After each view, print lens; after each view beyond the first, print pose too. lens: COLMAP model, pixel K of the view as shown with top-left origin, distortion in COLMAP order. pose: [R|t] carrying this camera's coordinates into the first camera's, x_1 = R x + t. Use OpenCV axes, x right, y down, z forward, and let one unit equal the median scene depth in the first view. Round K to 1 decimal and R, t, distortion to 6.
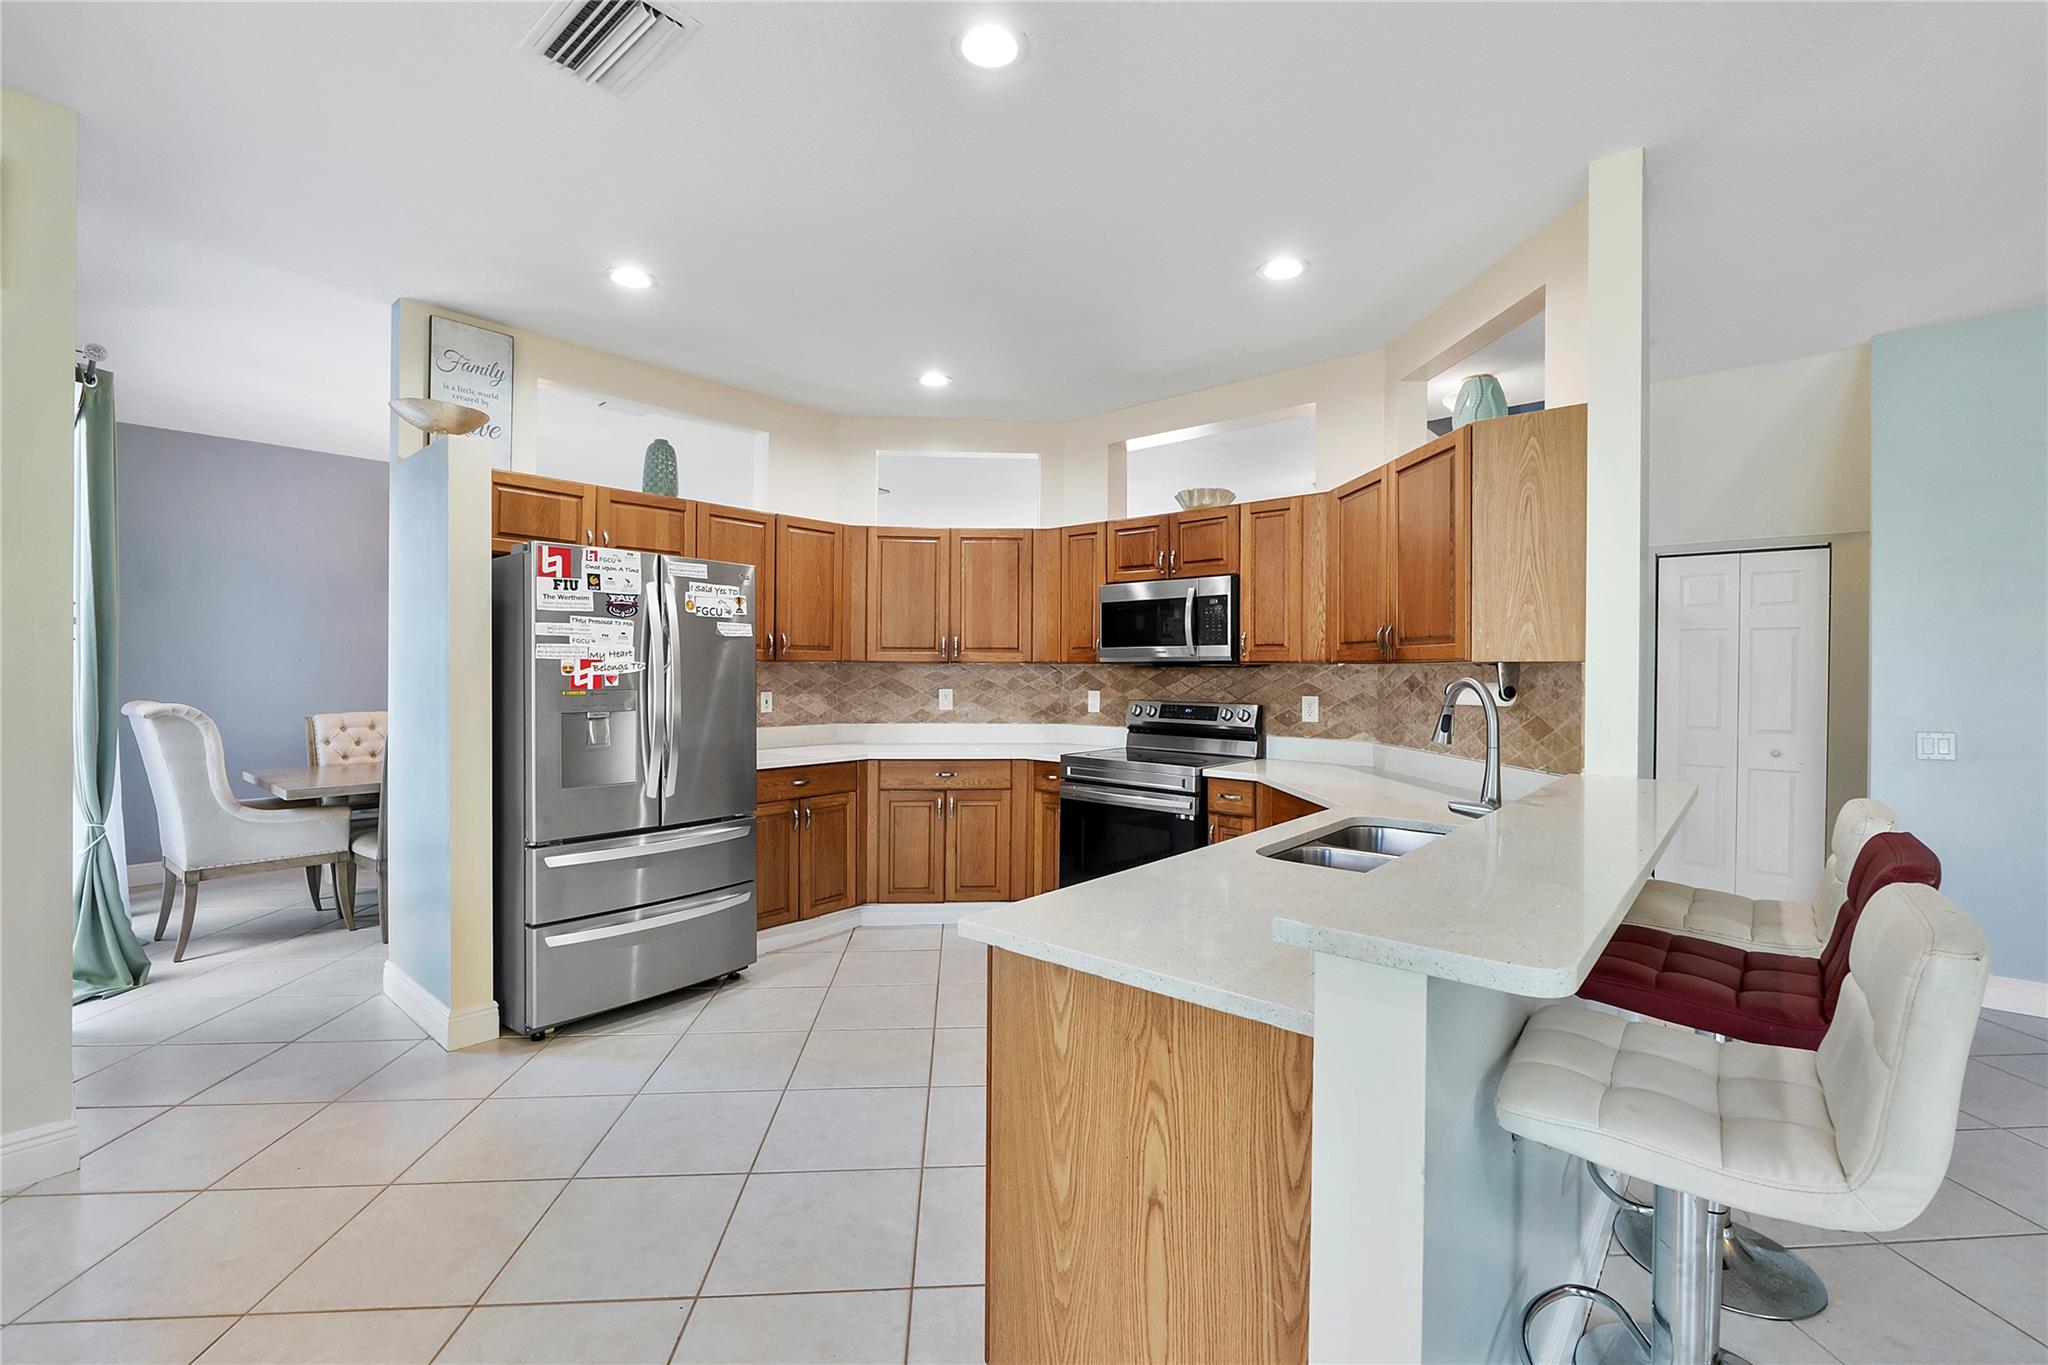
lens RADIAL K [[870.7, 0, 1032.7], [0, 870.7, 680.5], [0, 0, 1]] dist [-0.006163, 0.000896]
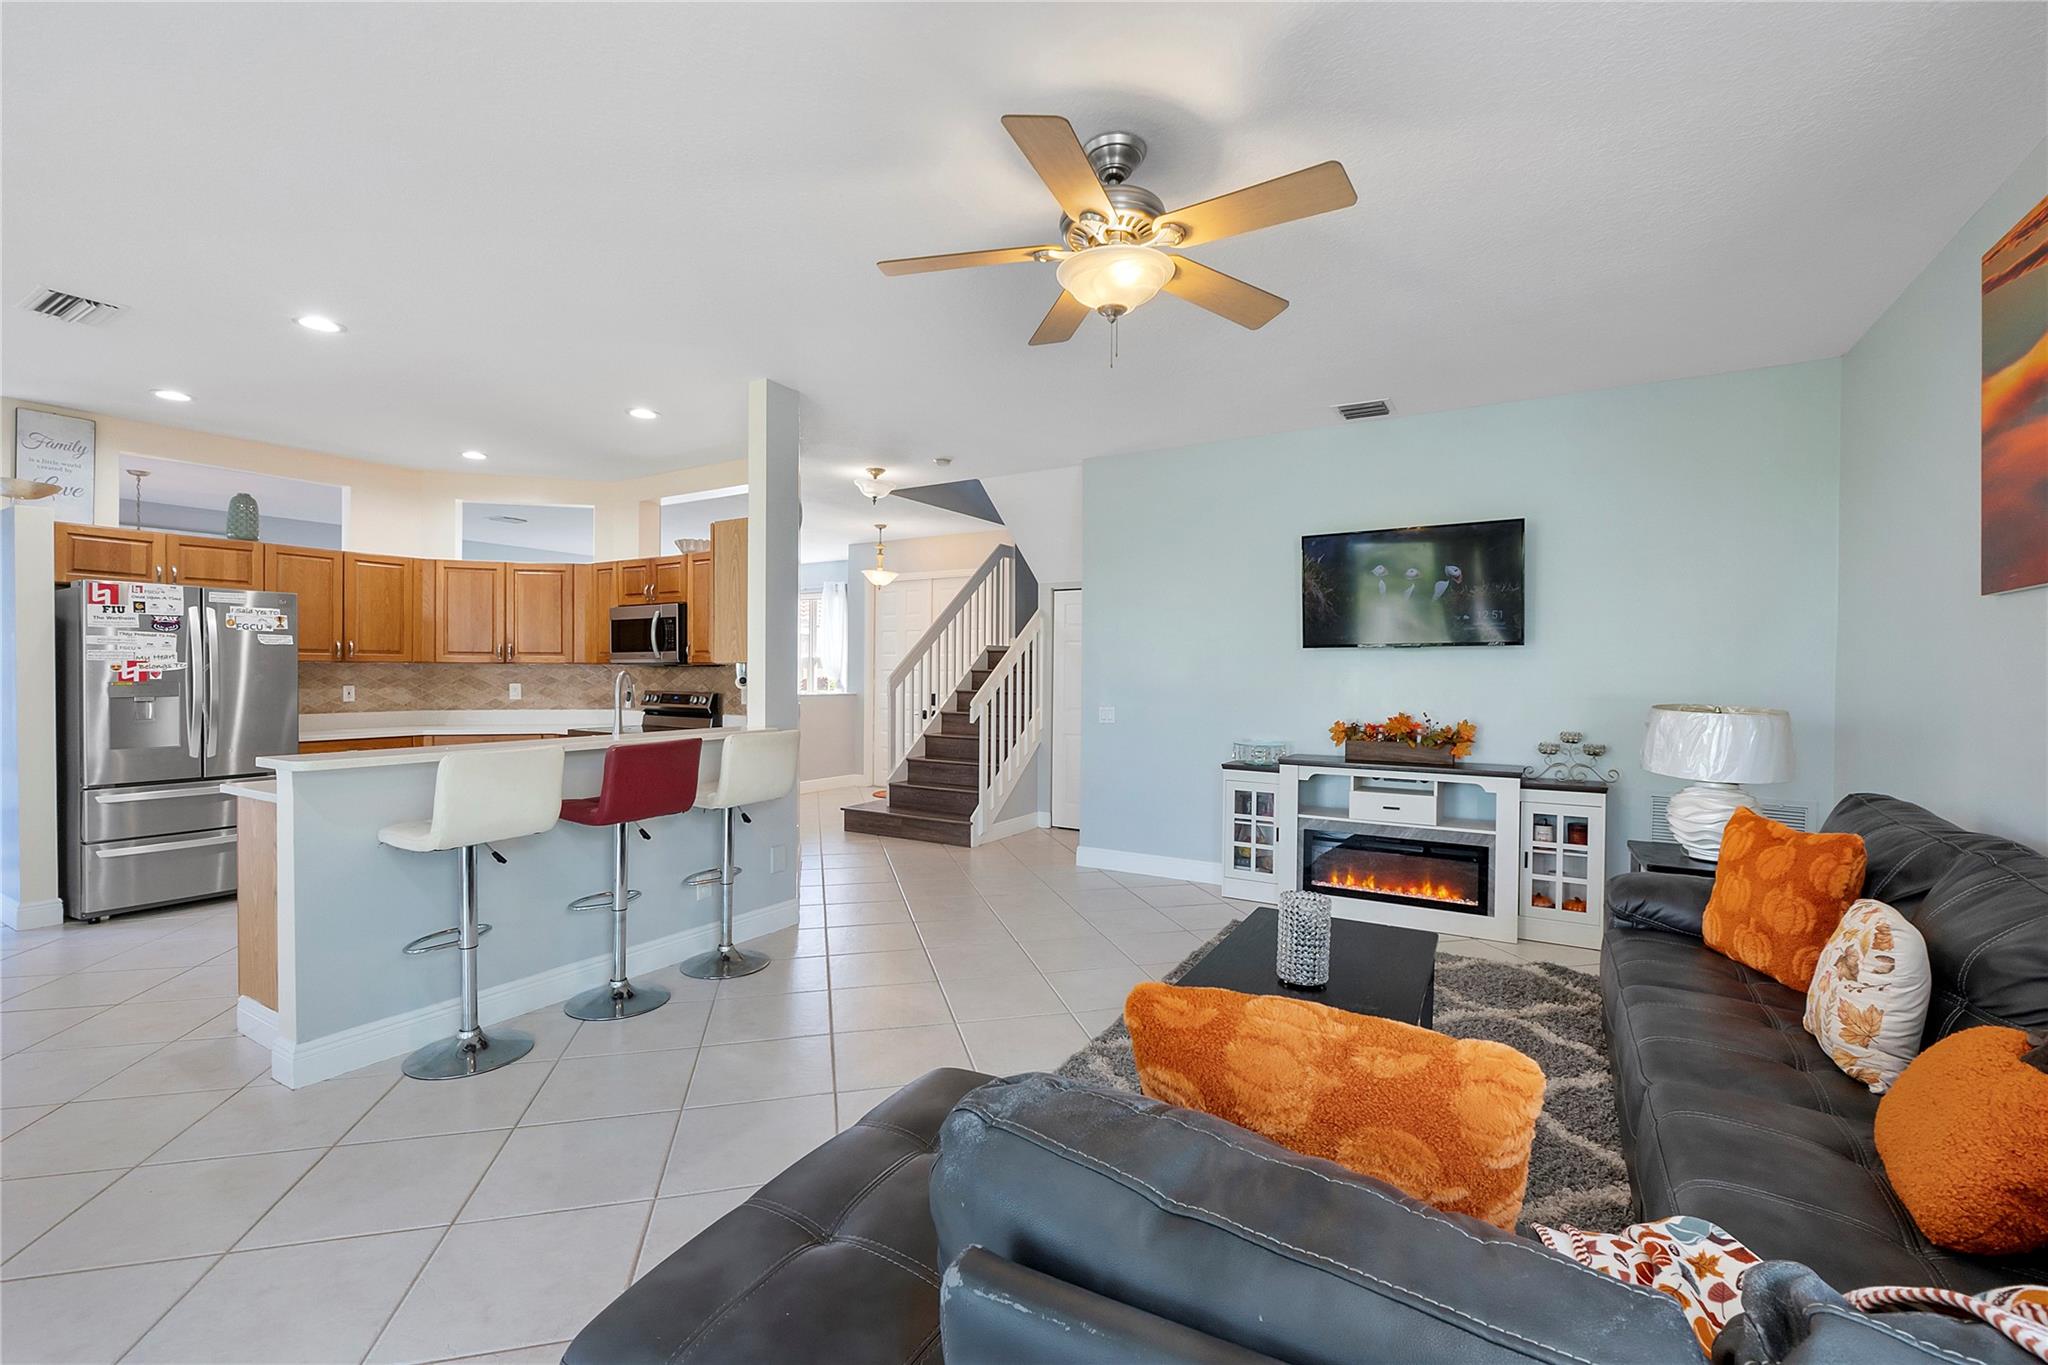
lens RADIAL K [[870.7, 0, 1033.2], [0, 870.7, 685.0], [0, 0, 1]] dist [-0.006163, 0.000896]
pose [[0.985597, -0.003172, 0.169079, 0.637190], [0.002589, 0.999990, 0.003669, 0.013254], [-0.169089, -0.003178, 0.985596, -0.598059]]
